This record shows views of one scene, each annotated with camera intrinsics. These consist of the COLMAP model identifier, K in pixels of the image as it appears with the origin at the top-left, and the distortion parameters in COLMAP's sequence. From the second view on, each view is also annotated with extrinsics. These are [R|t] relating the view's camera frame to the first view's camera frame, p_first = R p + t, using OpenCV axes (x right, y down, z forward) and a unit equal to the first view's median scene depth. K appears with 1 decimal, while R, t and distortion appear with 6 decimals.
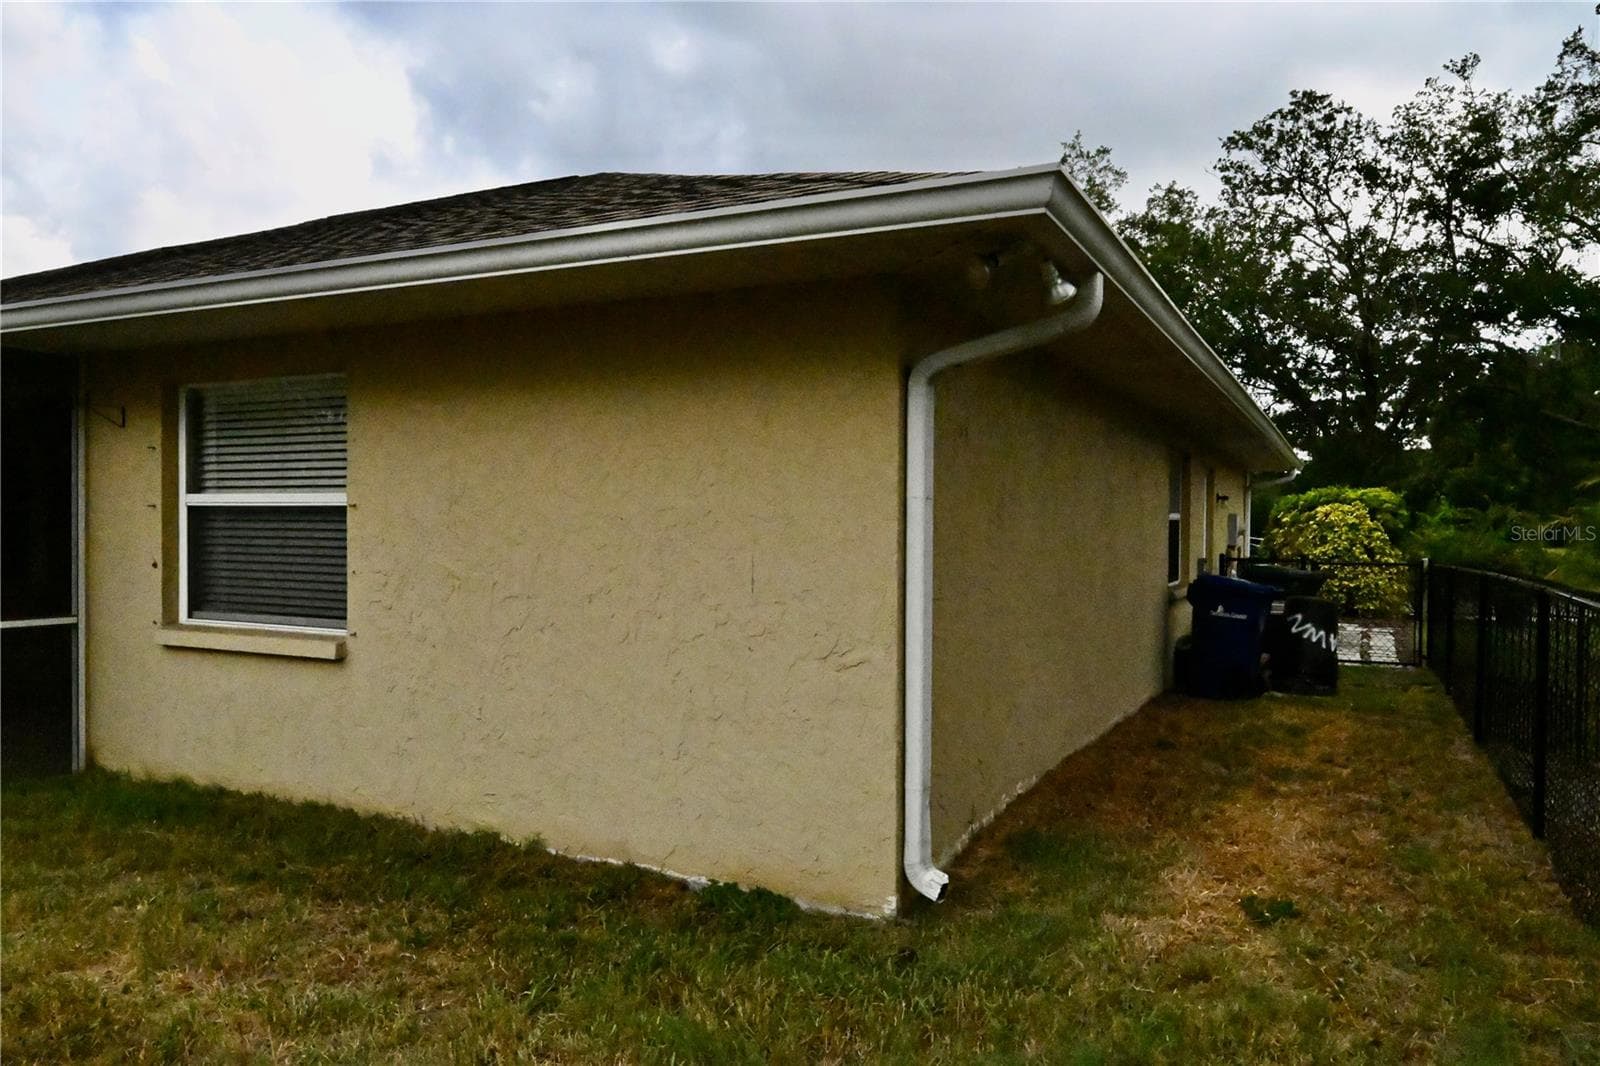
lens RADIAL K [[1182.4, 0, 883.2], [0, 1182.4, 528.4], [0, 0, 1]] dist [0.013600, 0.002624]
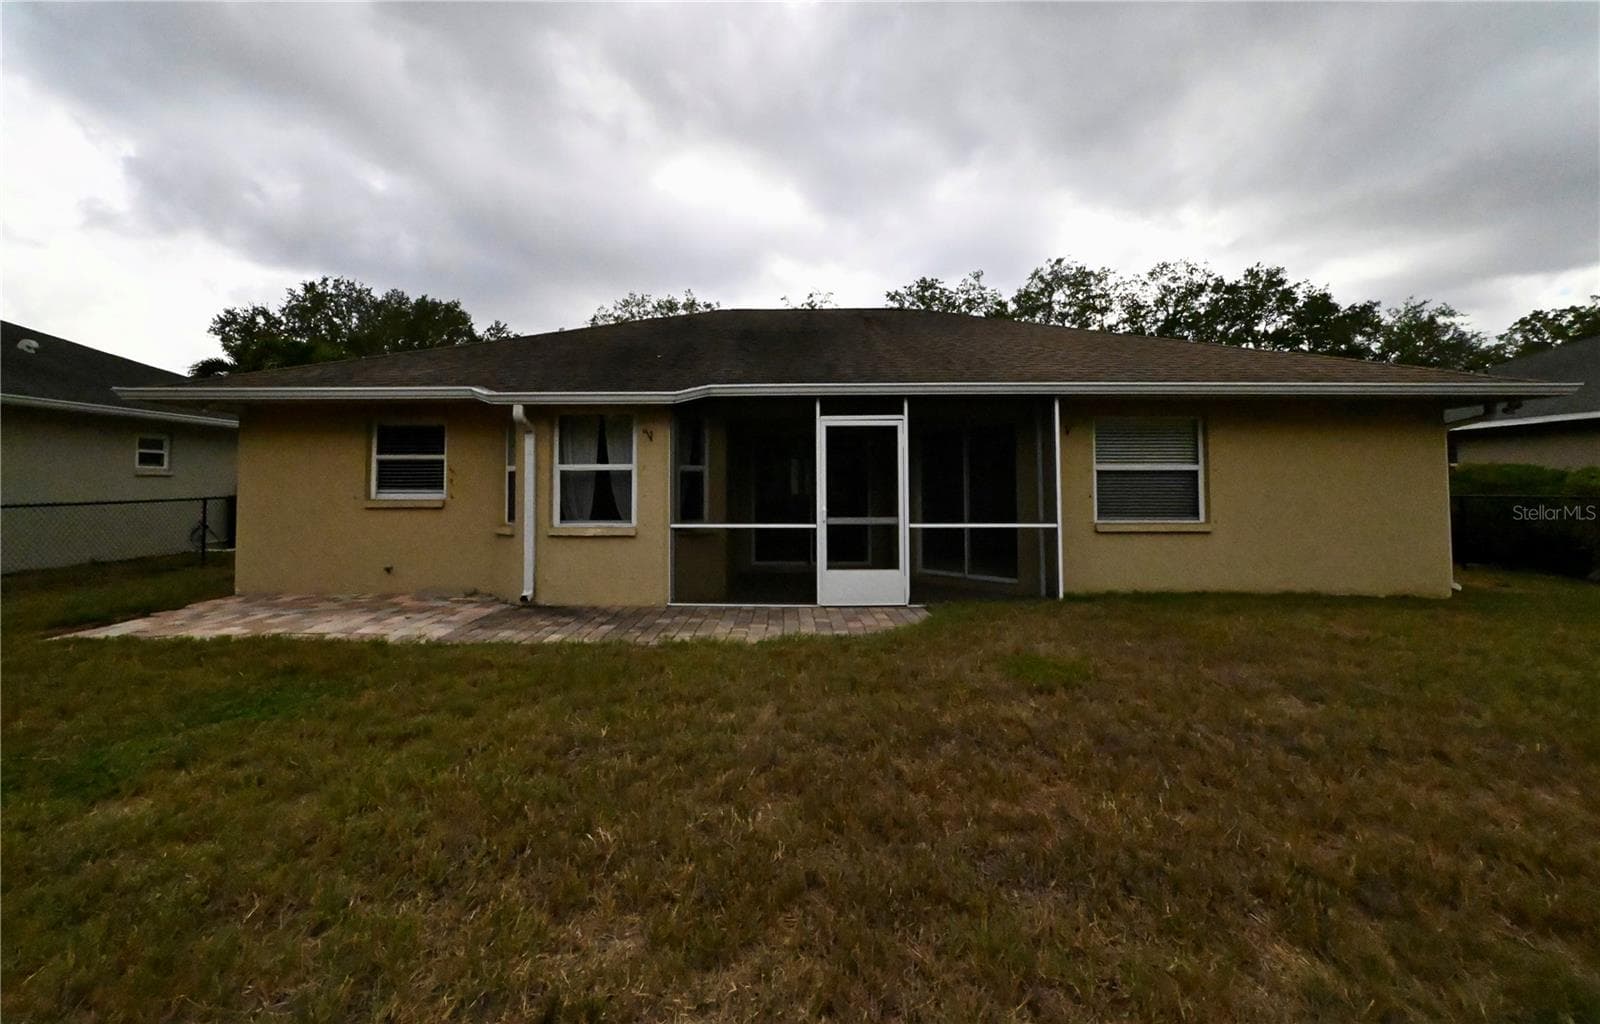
lens RADIAL K [[653.2, 0, 796.5], [0, 653.2, 479.6], [0, 0, 1]] dist [-0.000156, -0.000109]
pose [[0.906362, -0.006766, 0.422447, -0.345368], [0.009463, 0.999946, -0.004288, -0.000234], [-0.422395, 0.007884, 0.906377, 0.022487]]
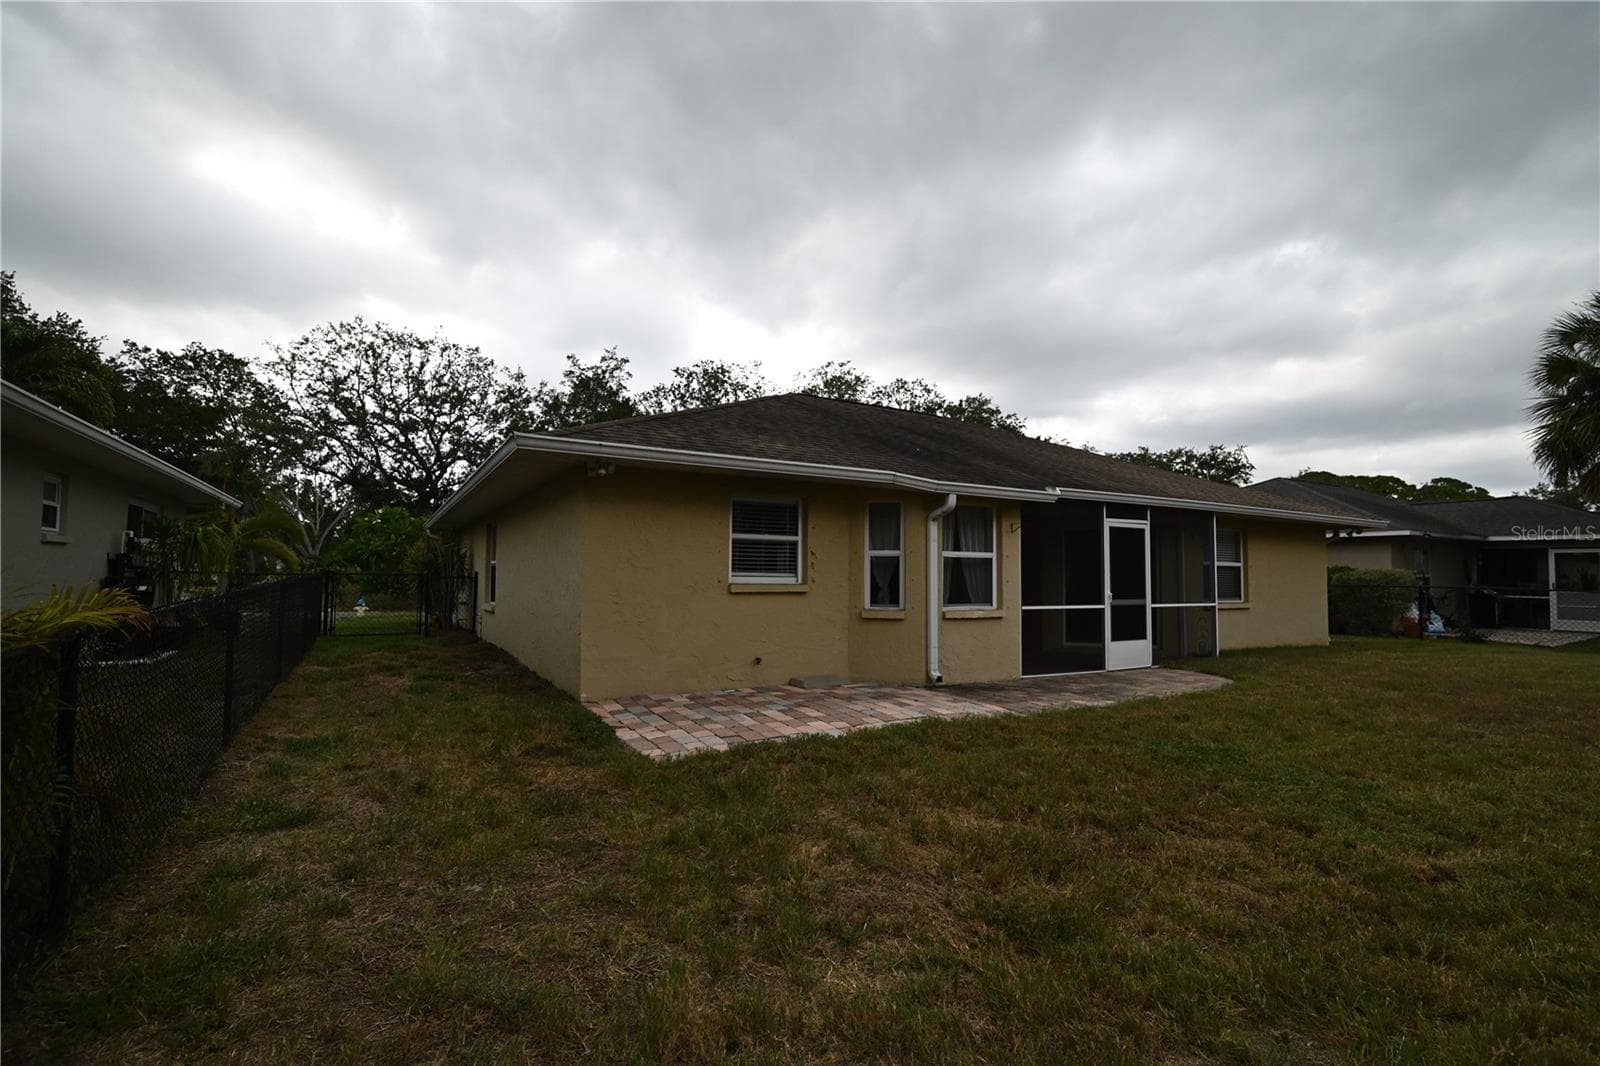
lens RADIAL K [[708.8, 0, 798.8], [0, 708.8, 539.8], [0, 0, 1]] dist [-0.000313, -0.000019]
pose [[0.574469, 0.036364, 0.817718, -0.581498], [-0.008086, 0.999216, -0.038754, -0.000832], [-0.818487, 0.015651, 0.574312, 0.164658]]
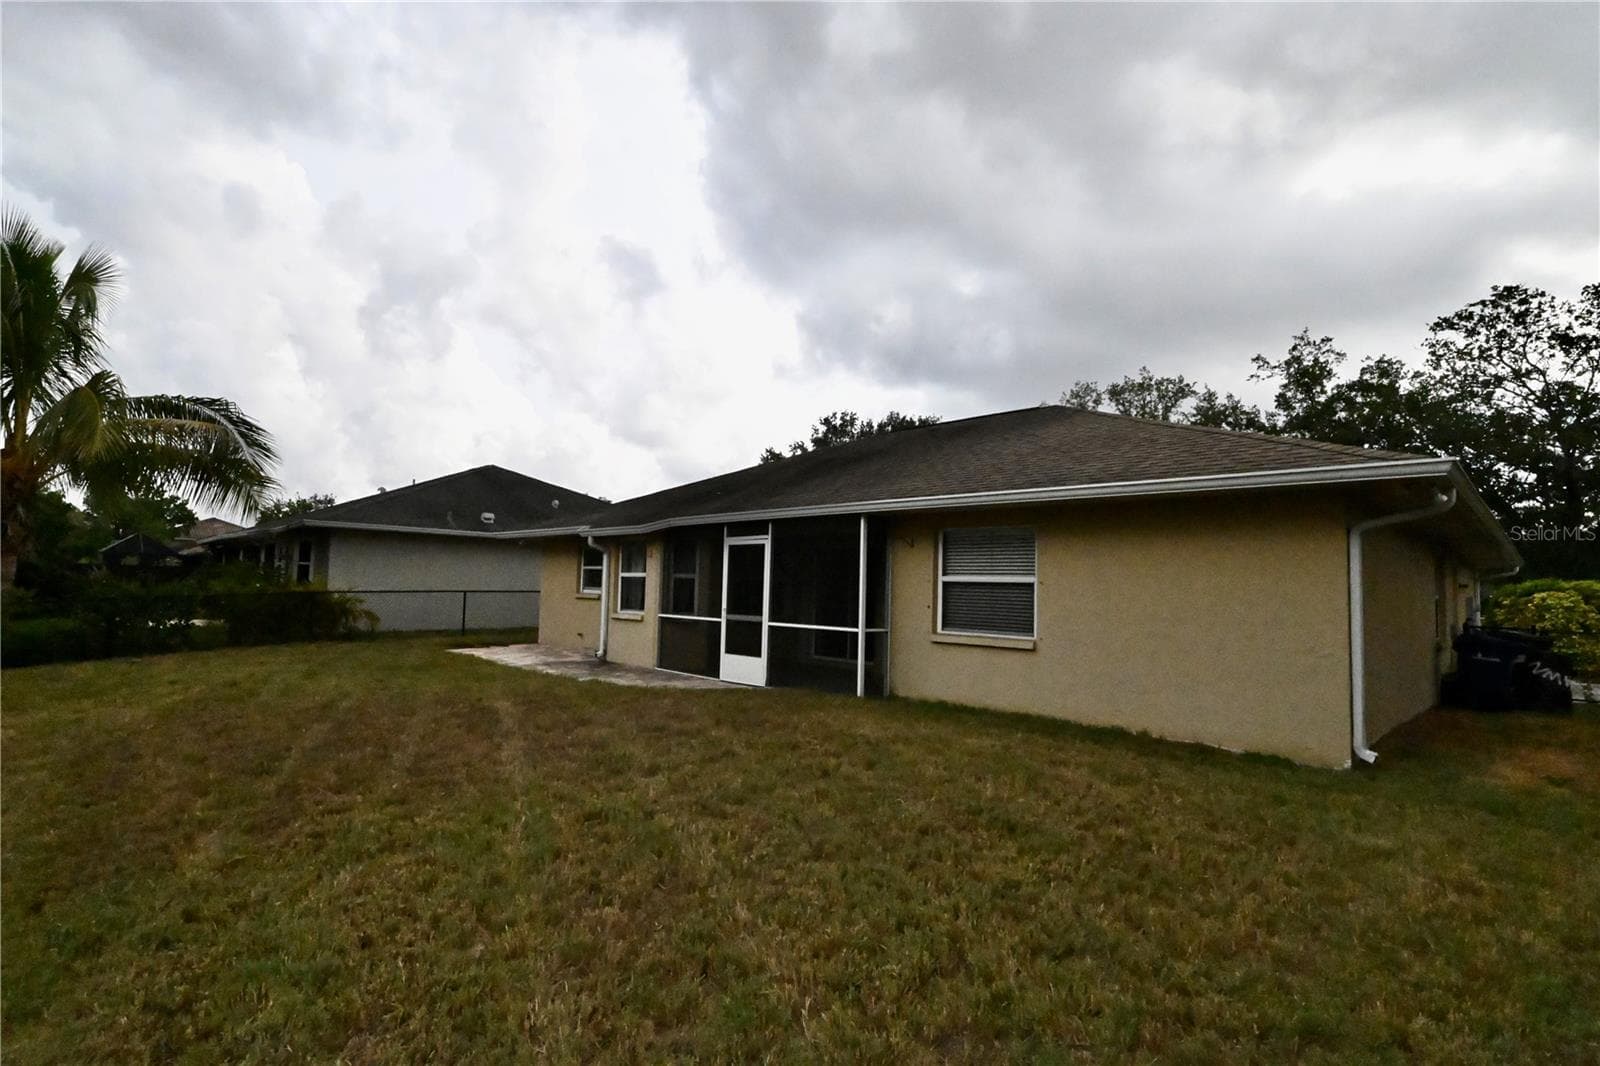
lens RADIAL K [[819.2, 0, 800.0], [0, 819.2, 533.0], [0, 0, 1]] dist [0.000080, 0.000160]
pose [[0.934920, -0.005621, -0.354813, -0.060572], [-0.023652, 0.996664, -0.078112, 0.003929], [0.354069, 0.081421, 0.931668, -0.126020]]
